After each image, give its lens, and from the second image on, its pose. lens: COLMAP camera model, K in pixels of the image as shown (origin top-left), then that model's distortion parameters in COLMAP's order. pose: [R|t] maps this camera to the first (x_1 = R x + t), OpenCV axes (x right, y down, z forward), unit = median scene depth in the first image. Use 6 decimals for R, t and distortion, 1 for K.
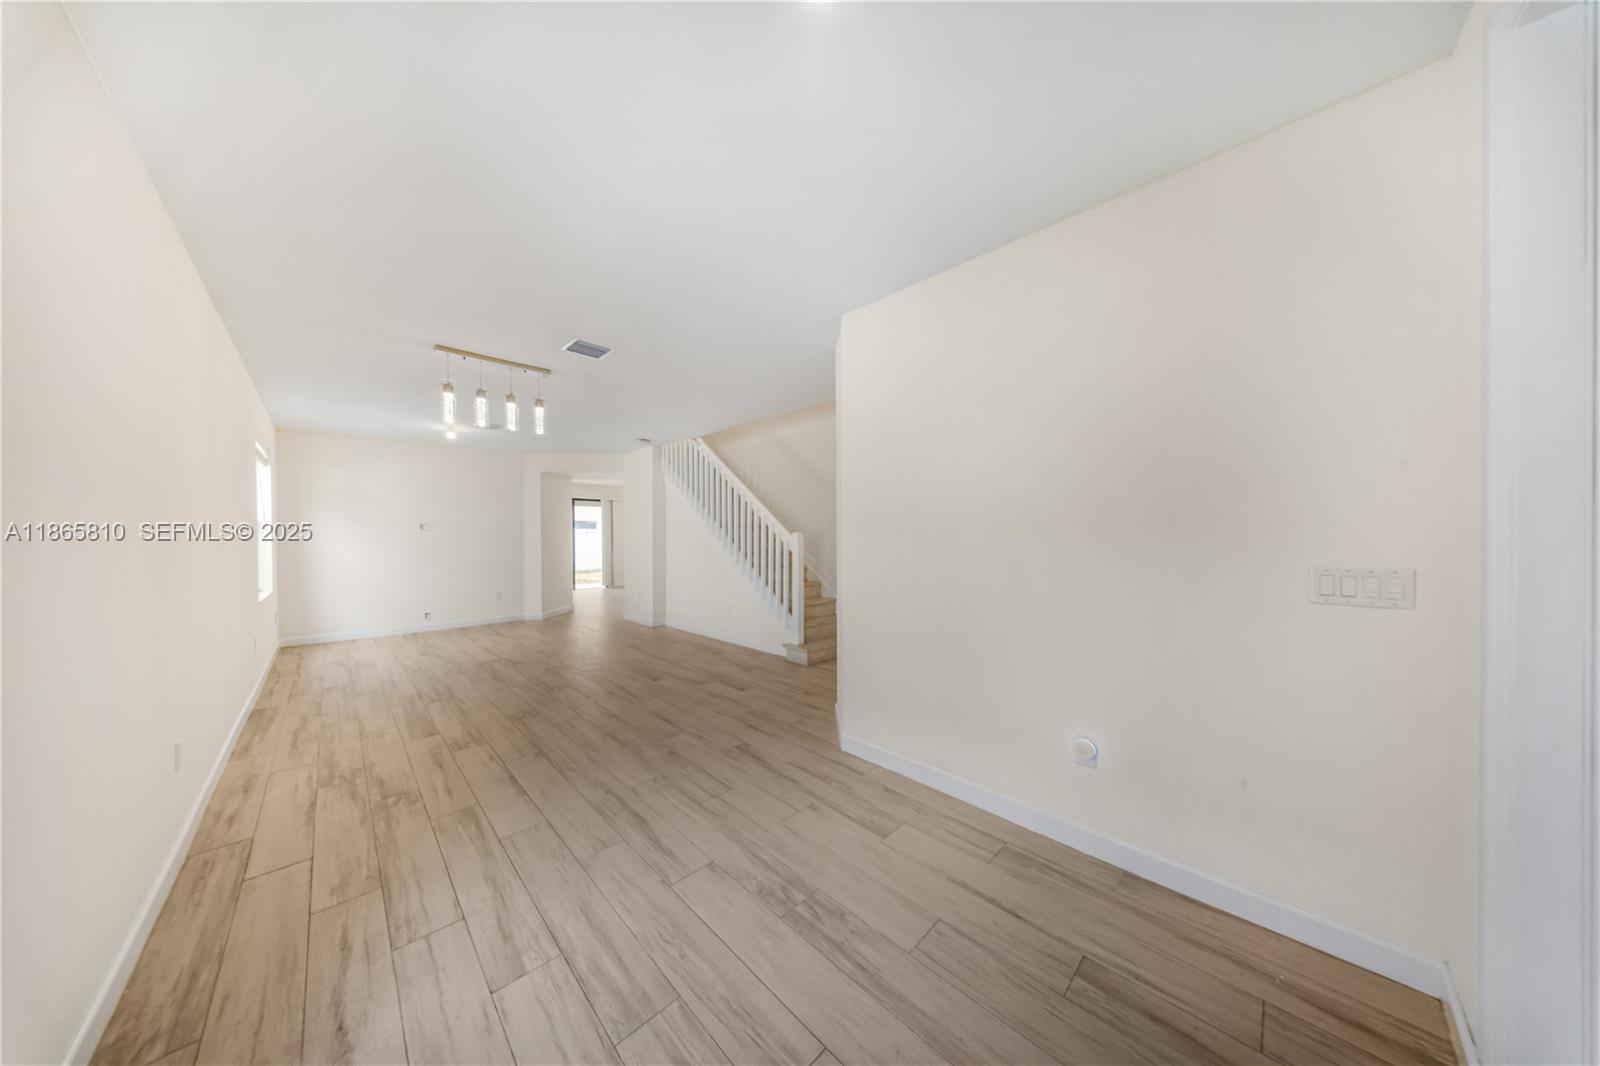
lens RADIAL K [[484.4, 0, 807.0], [0, 484.4, 545.7], [0, 0, 1]] dist [0.000360, -0.000165]
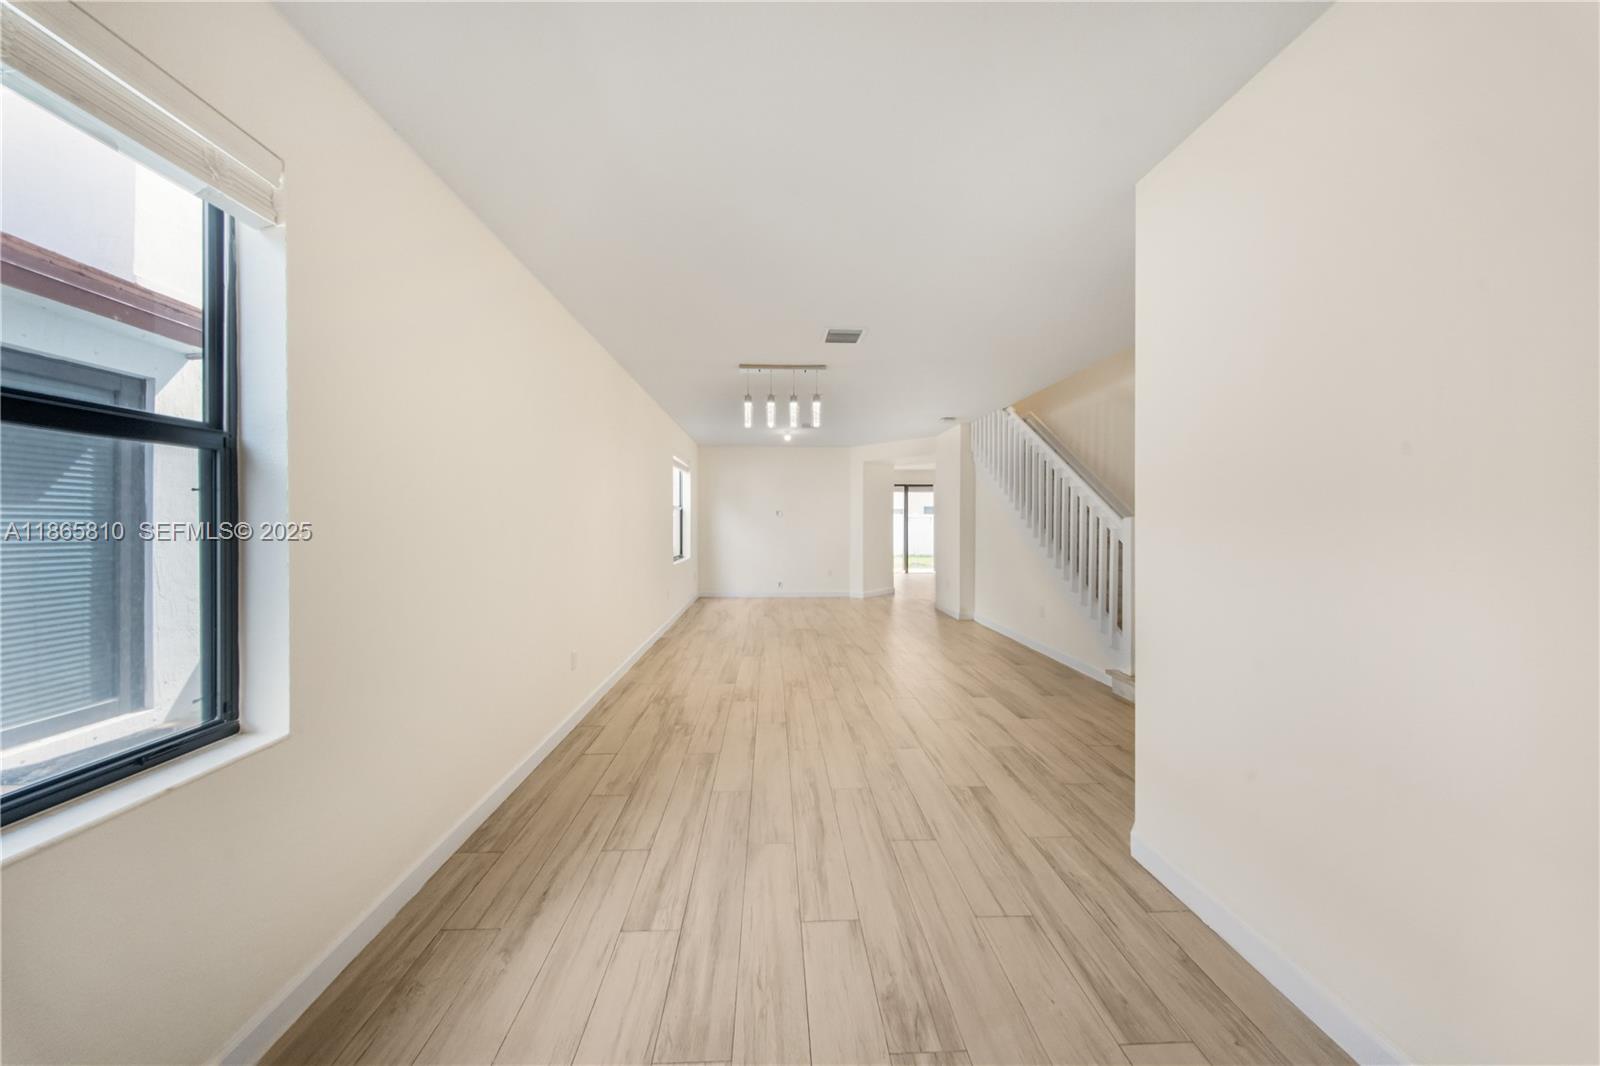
lens RADIAL K [[491.3, 0, 778.6], [0, 491.3, 522.1], [0, 0, 1]] dist [0.029741, -0.014888]
pose [[0.724496, 0.005319, -0.689259, 0.199918], [-0.017780, 0.999782, -0.010974, -0.004712], [0.689050, 0.020206, 0.724432, 0.203236]]
